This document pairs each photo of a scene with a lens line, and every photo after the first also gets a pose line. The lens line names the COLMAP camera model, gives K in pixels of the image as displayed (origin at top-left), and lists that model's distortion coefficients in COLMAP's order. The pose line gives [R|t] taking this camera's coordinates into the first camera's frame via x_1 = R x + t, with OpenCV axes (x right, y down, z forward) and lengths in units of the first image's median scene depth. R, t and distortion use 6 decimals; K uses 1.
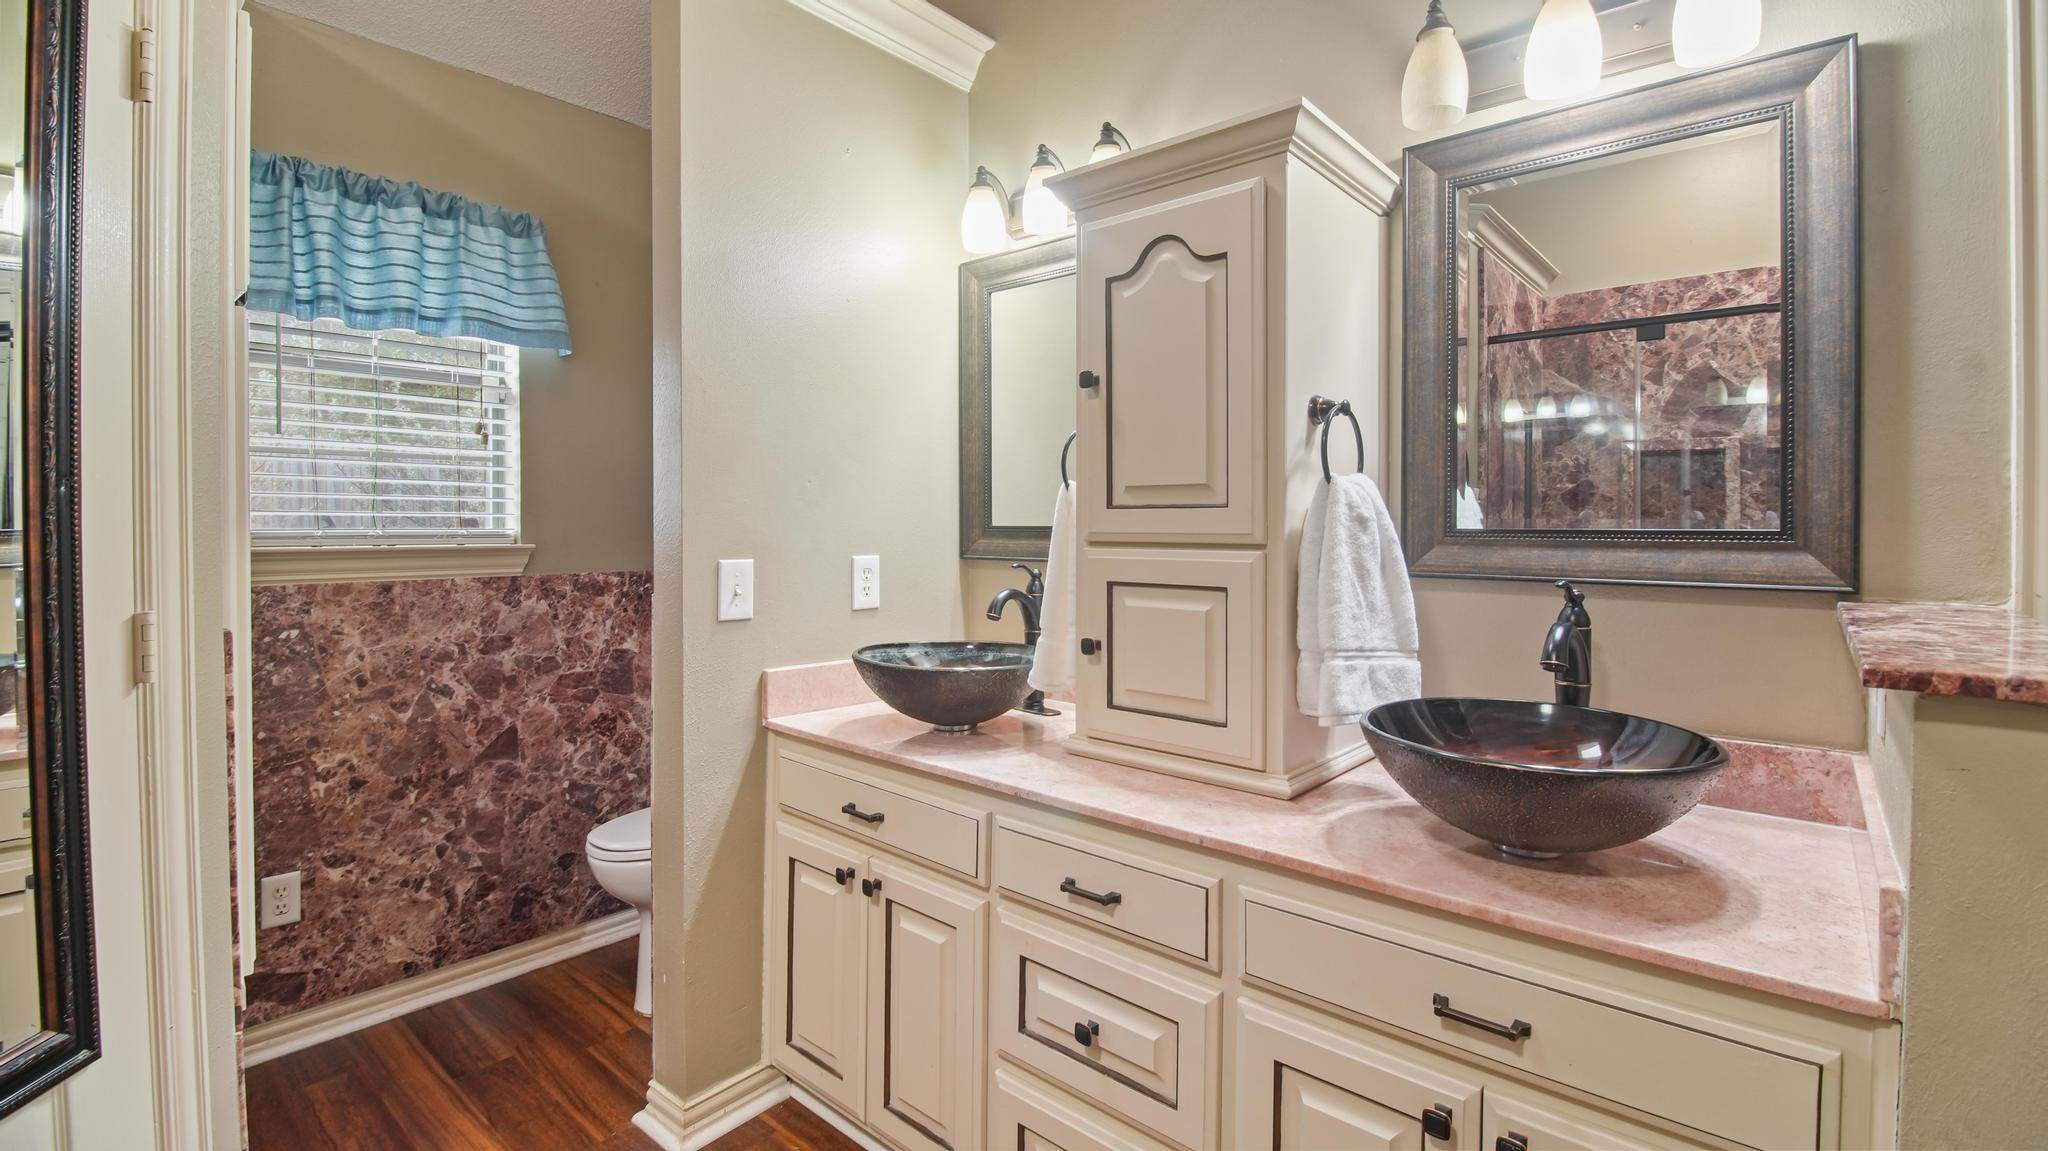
lens RADIAL K [[894.9, 0, 1024.5], [0, 894.9, 538.3], [0, 0, 1]] dist [0.000258, -0.013574]
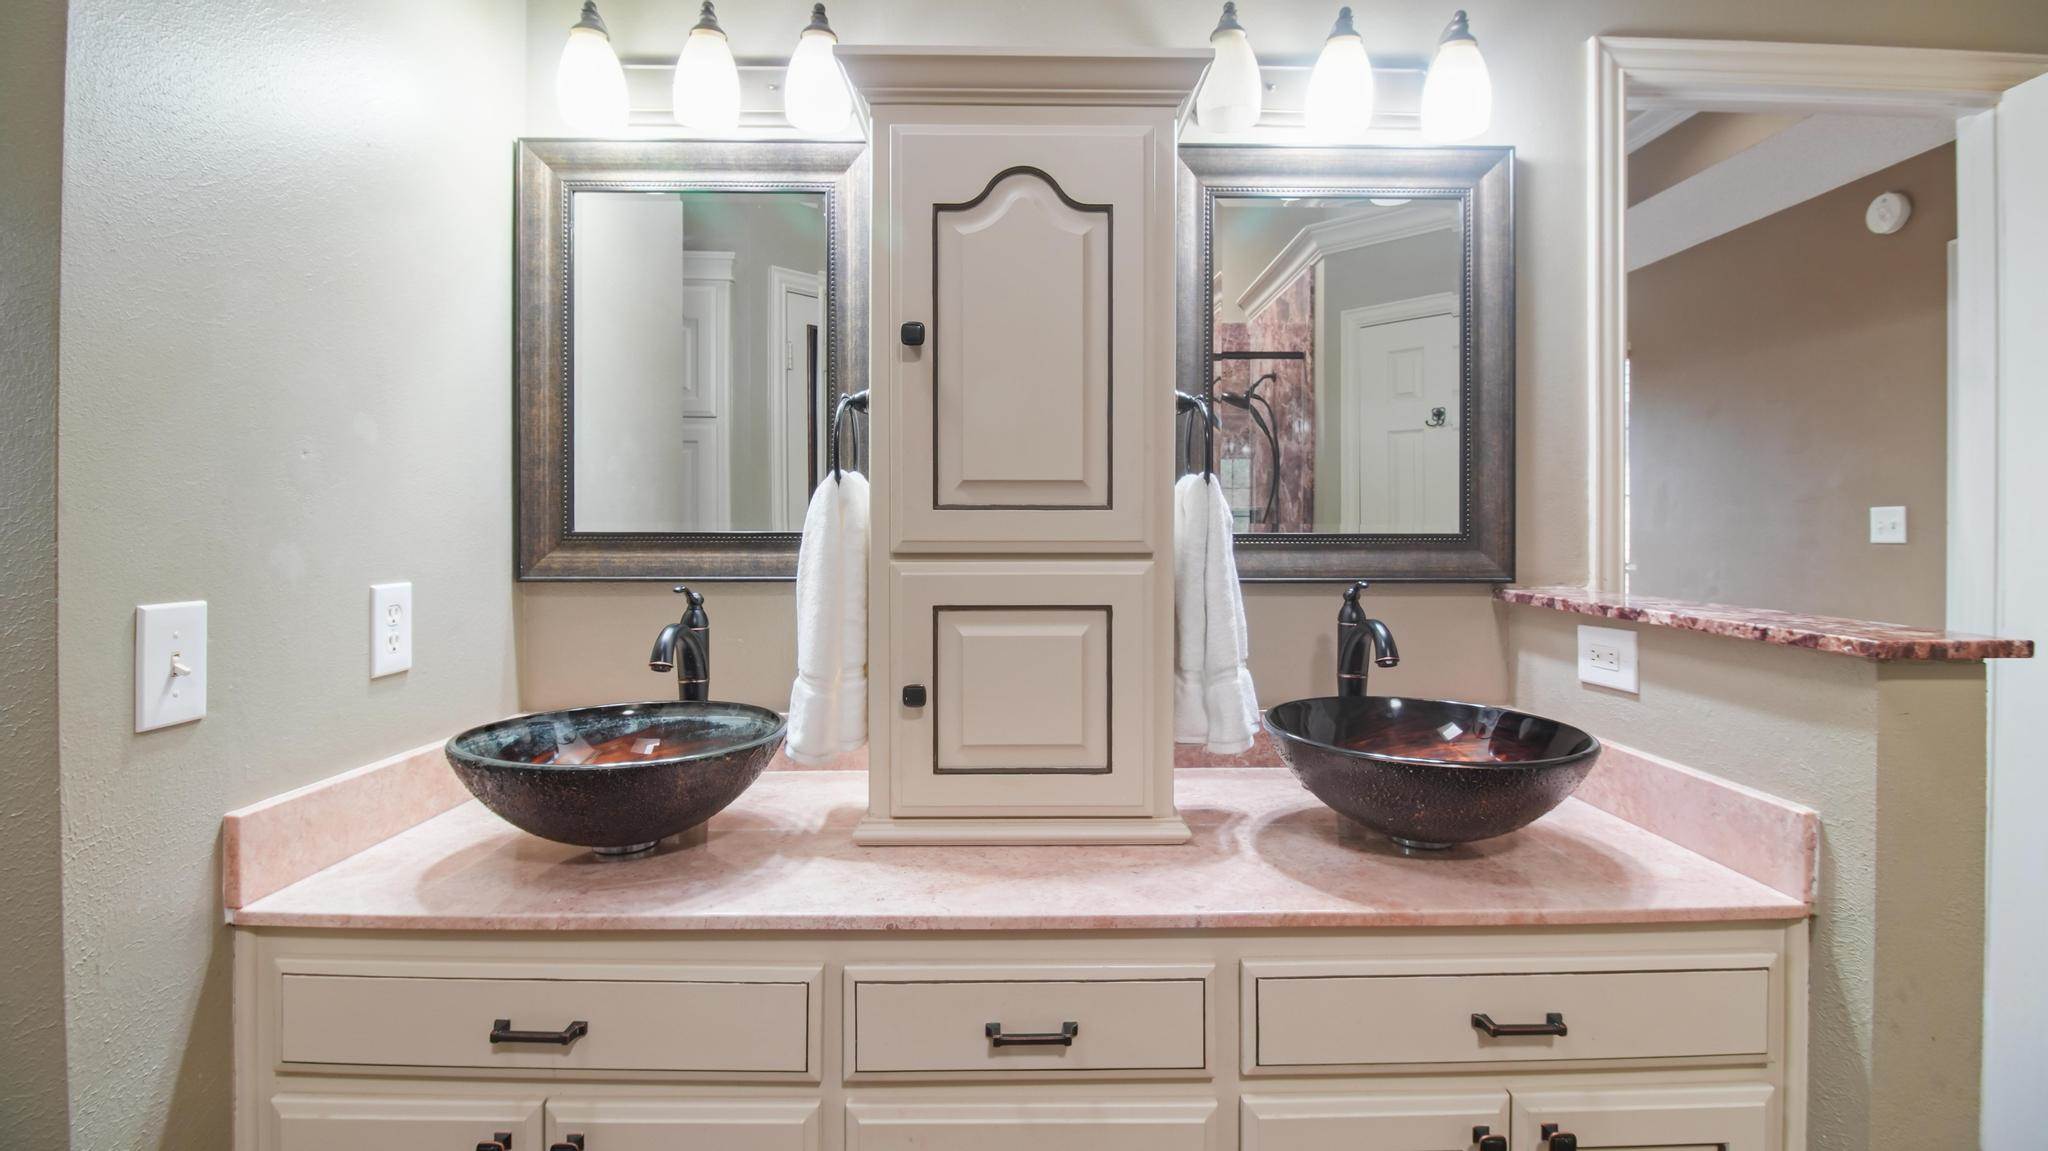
lens RADIAL K [[894.9, 0, 1024.5], [0, 894.9, 538.3], [0, 0, 1]] dist [0.000258, -0.013574]
pose [[0.745695, -0.006996, 0.666250, -0.352215], [0.011317, 0.999934, -0.002167, -0.005910], [-0.666191, 0.009156, 0.745725, 0.388530]]
